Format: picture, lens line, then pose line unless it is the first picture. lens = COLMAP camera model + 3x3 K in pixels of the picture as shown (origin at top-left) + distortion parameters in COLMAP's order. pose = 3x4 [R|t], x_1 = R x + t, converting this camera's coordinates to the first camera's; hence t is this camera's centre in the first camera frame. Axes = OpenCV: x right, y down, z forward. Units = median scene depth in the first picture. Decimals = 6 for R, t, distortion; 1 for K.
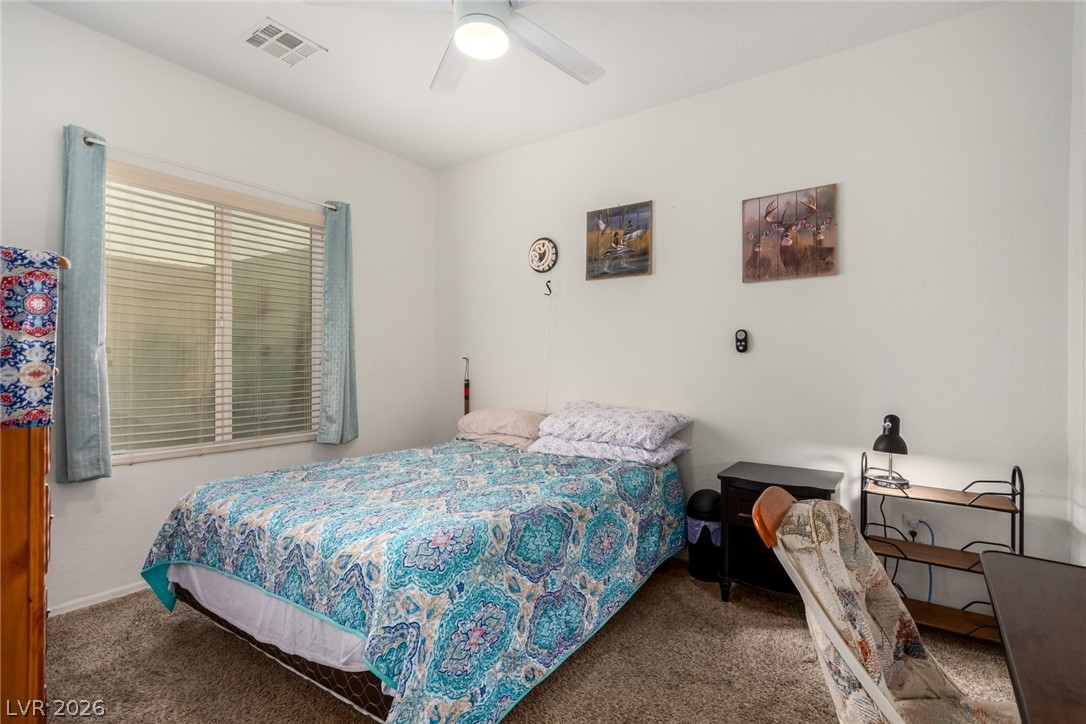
lens RADIAL K [[522.5, 0, 544.4], [0, 522.5, 359.4], [0, 0, 1]] dist [-0.001037, -0.000565]
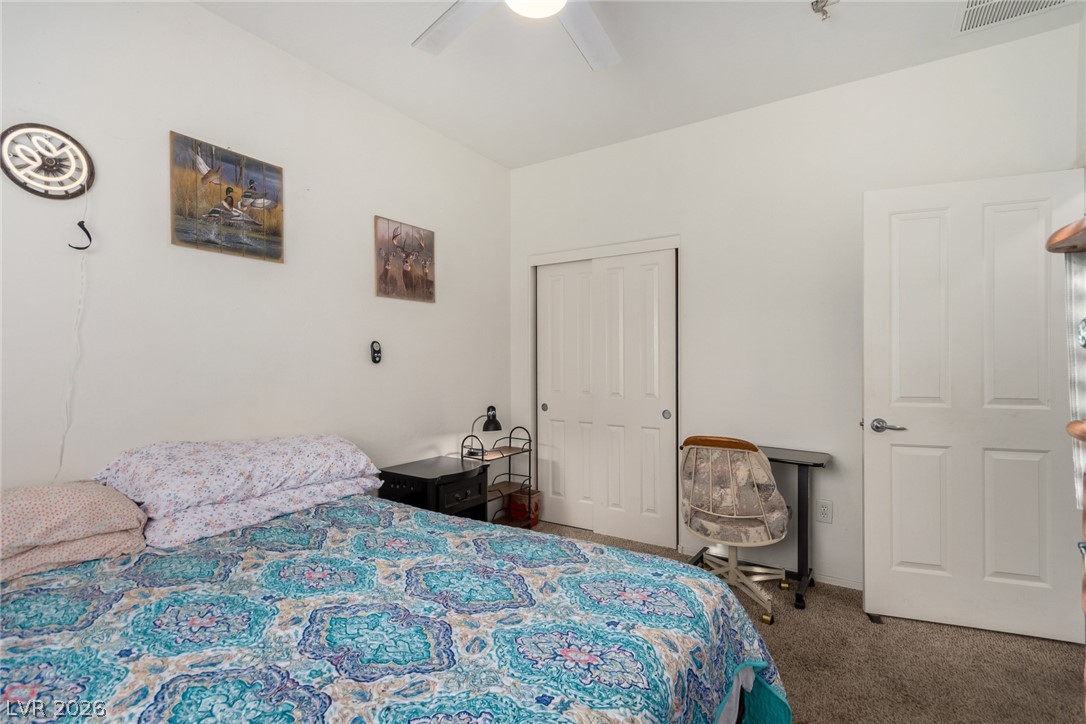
lens RADIAL K [[522.5, 0, 543.5], [0, 522.5, 364.3], [0, 0, 1]] dist [-0.001037, -0.000565]
pose [[-0.055215, -0.000952, 0.998474, -0.592858], [0.004913, 0.999987, 0.001225, -0.010465], [-0.998462, 0.004973, -0.055209, 0.652491]]
